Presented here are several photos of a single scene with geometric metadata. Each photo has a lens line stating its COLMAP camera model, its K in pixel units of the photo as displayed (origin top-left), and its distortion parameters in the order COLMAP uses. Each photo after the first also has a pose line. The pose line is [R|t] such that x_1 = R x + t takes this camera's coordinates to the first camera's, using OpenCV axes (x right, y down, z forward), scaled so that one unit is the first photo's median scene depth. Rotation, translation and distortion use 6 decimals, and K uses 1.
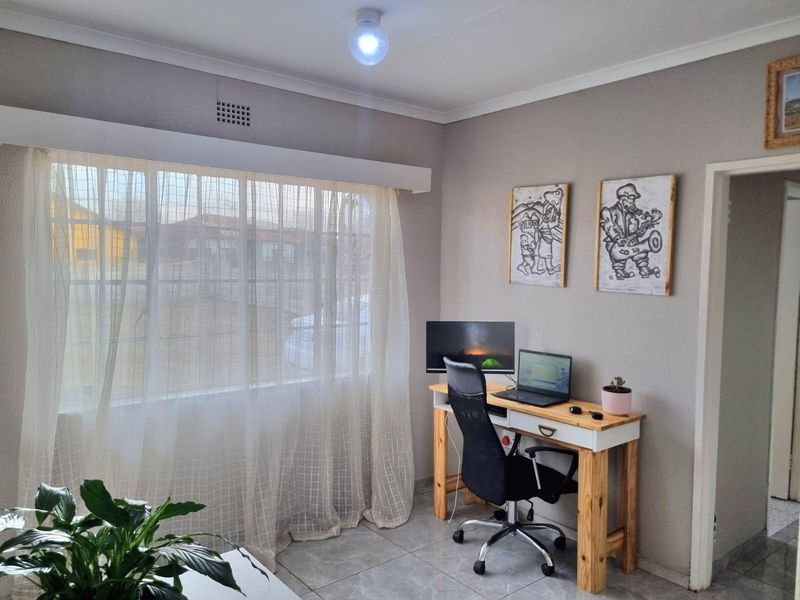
lens RADIAL K [[606.2, 0, 400.4], [0, 606.2, 298.1], [0, 0, 1]] dist [0.045732, -0.025035]
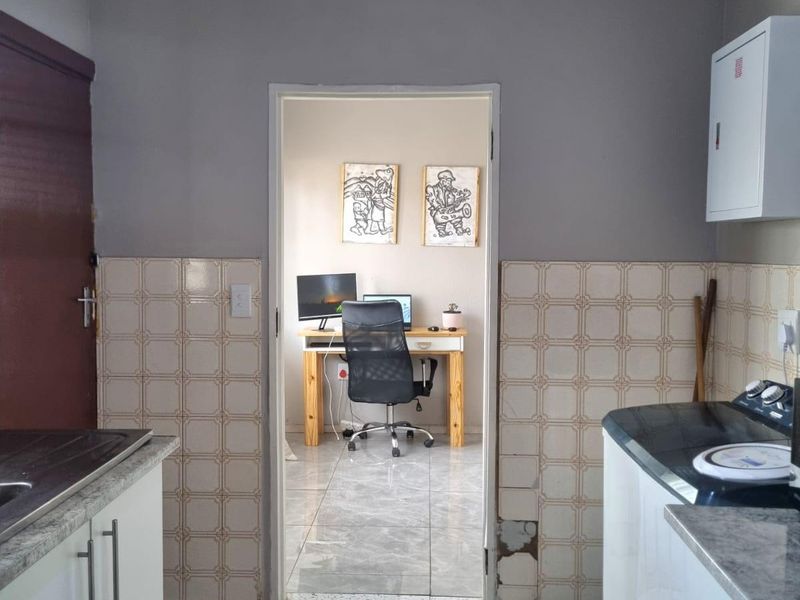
lens RADIAL K [[810.5, 0, 398.9], [0, 810.5, 298.5], [0, 0, 1]] dist [0.036745, 0.000000]
pose [[0.648476, -0.057635, 0.759050, -1.152189], [0.047022, 0.998258, 0.035627, 0.041266], [-0.759781, 0.012589, 0.650057, -0.154117]]
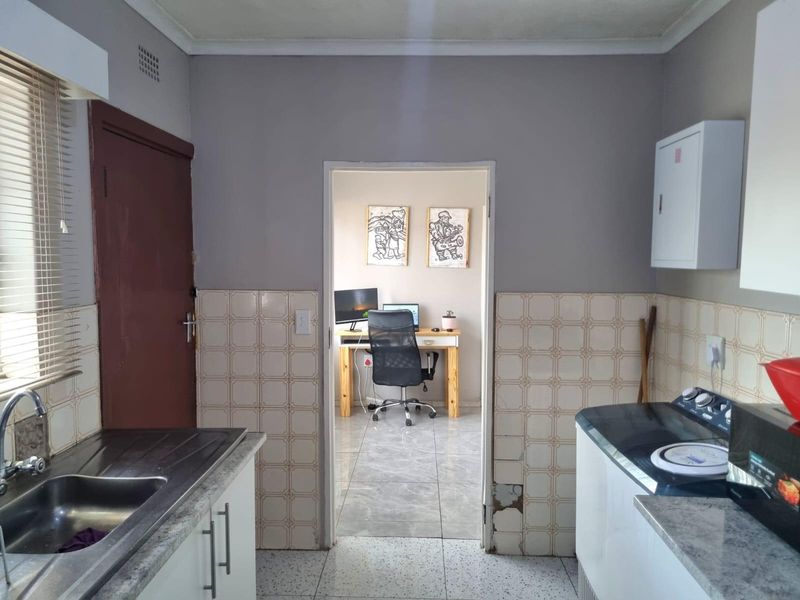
lens RADIAL K [[606.2, 0, 397.4], [0, 606.2, 298.5], [0, 0, 1]] dist [0.045732, -0.025035]
pose [[0.647849, -0.068358, 0.758695, -1.180744], [0.048425, 0.997647, 0.048537, -0.010745], [-0.760228, 0.005295, 0.649635, -0.130587]]
